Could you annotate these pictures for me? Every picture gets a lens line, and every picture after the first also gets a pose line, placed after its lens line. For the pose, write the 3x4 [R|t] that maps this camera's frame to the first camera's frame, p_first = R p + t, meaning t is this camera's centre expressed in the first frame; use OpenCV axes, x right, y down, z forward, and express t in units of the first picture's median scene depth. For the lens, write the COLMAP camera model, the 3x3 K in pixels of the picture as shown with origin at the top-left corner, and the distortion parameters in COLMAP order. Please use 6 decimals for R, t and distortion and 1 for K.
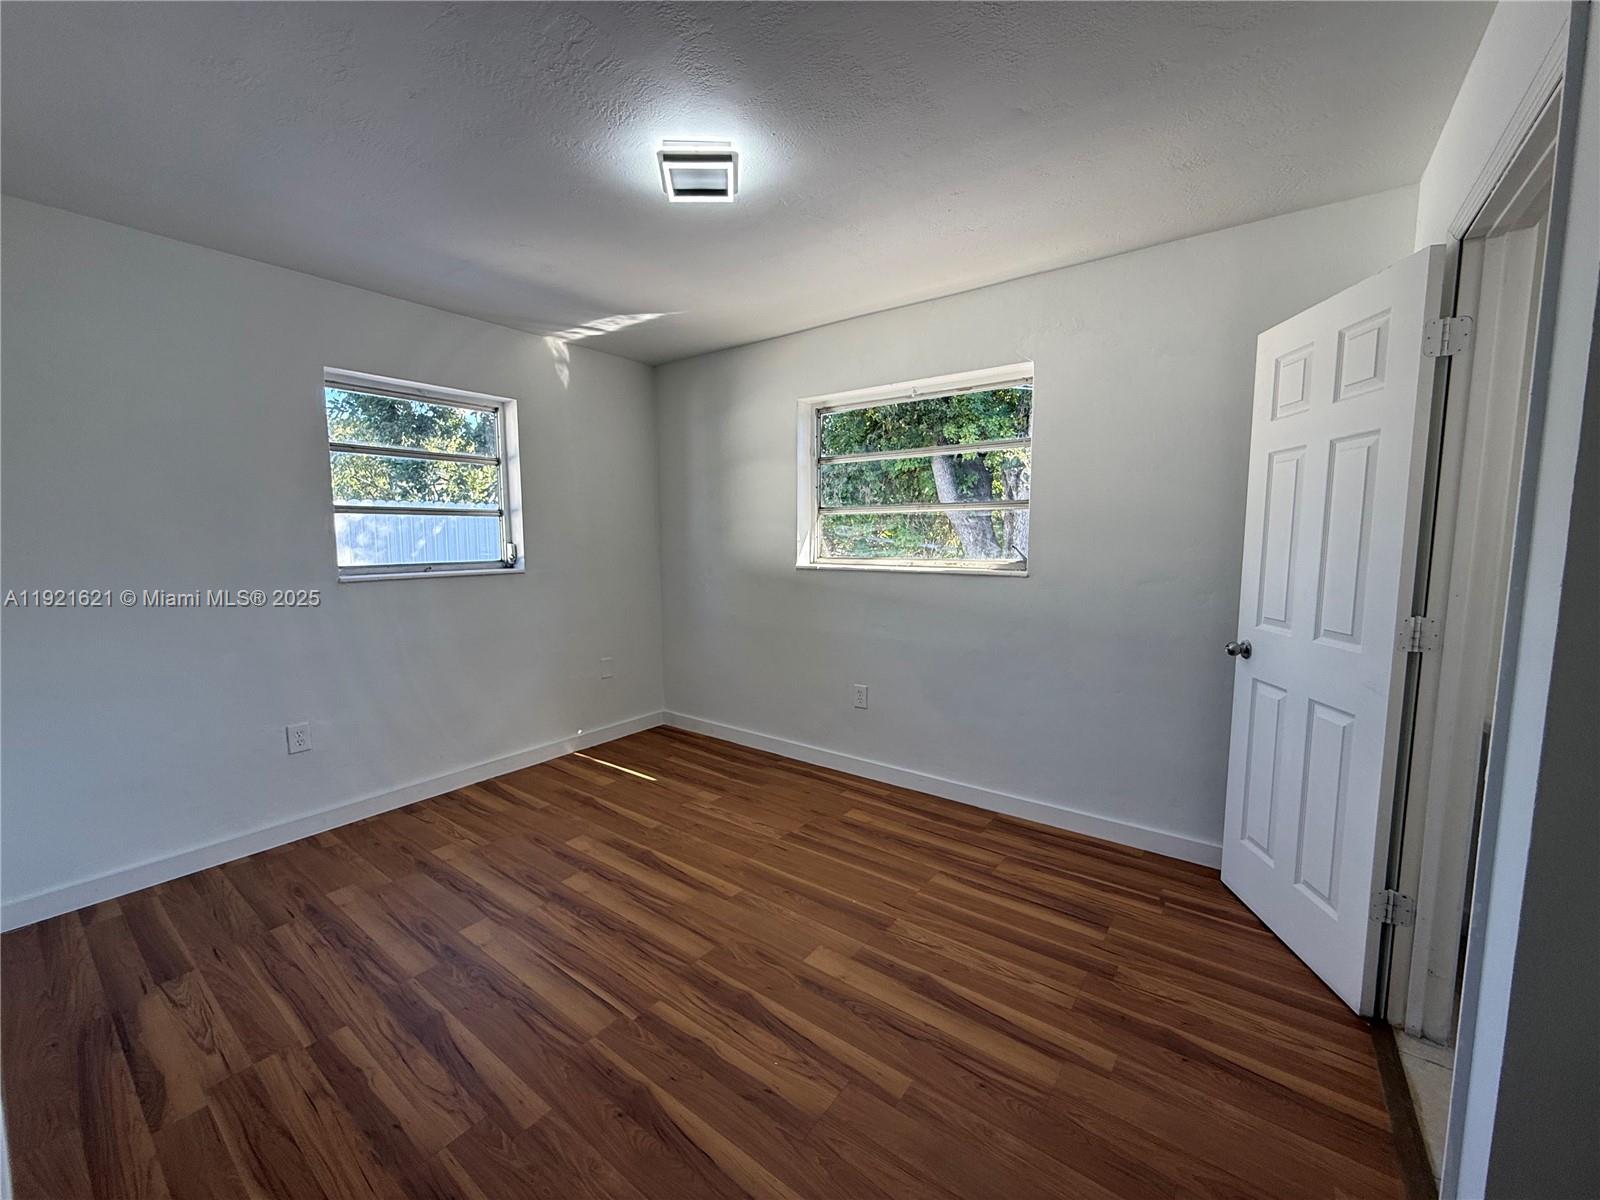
lens RADIAL K [[636.8, 0, 795.1], [0, 636.8, 600.1], [0, 0, 1]] dist [0.000091, 0.000525]
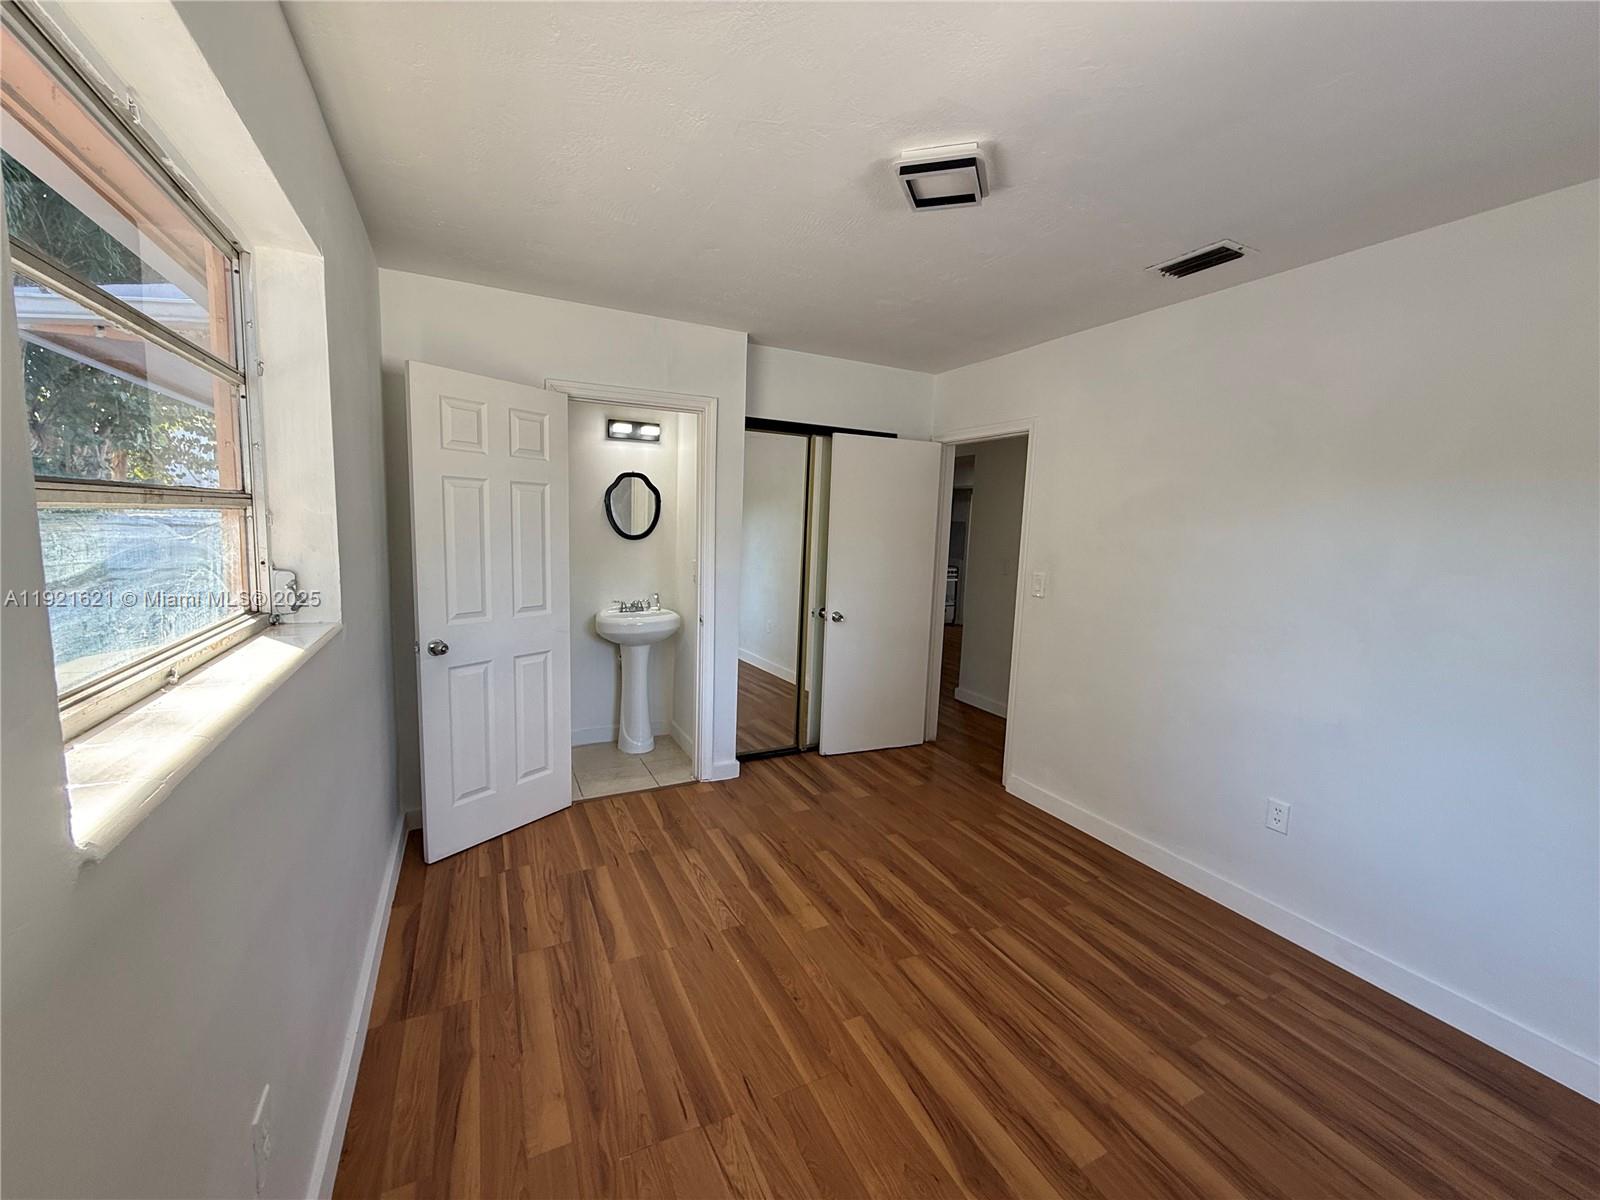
lens RADIAL K [[636.8, 0, 795.1], [0, 636.8, 600.1], [0, 0, 1]] dist [0.000091, 0.000525]
pose [[-0.893000, -0.081782, 0.442564, -0.383825], [0.013872, 0.977883, 0.208694, -0.254786], [-0.449843, 0.192502, -0.872115, 1.848638]]
